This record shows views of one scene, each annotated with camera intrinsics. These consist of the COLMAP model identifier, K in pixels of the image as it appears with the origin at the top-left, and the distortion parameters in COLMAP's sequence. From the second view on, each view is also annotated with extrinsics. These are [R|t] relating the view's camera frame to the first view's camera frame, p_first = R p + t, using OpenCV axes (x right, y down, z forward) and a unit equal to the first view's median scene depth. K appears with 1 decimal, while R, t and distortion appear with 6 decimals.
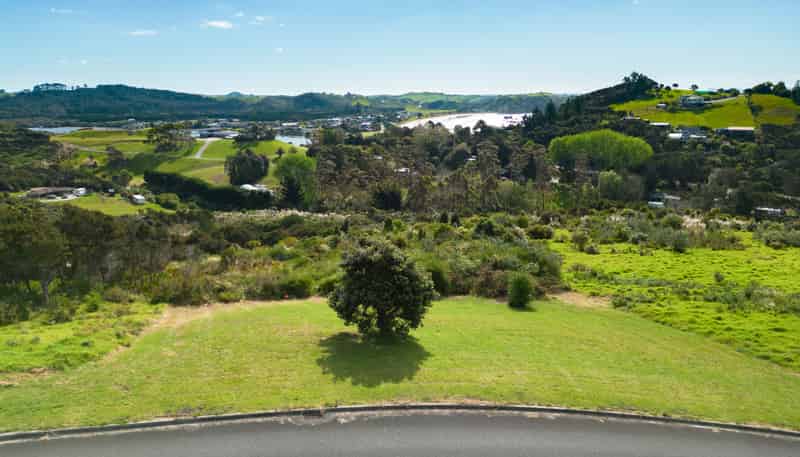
lens RADIAL K [[613.6, 0, 401.5], [0, 613.6, 216.3], [0, 0, 1]] dist [0.052932, -0.051771]
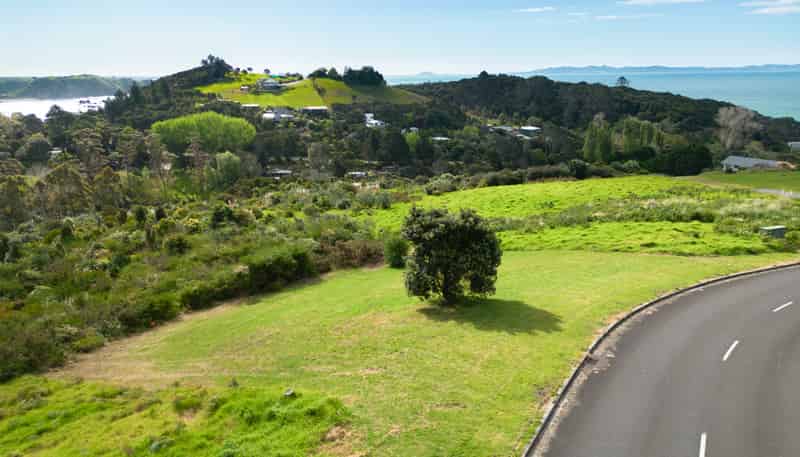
lens RADIAL K [[613.6, 0, 401.5], [0, 613.6, 216.3], [0, 0, 1]] dist [0.052932, -0.051771]
pose [[0.696209, -0.151068, 0.701763, -0.161728], [0.137466, 0.987570, 0.076215, -0.006041], [-0.704554, 0.043407, 0.708322, 0.073164]]
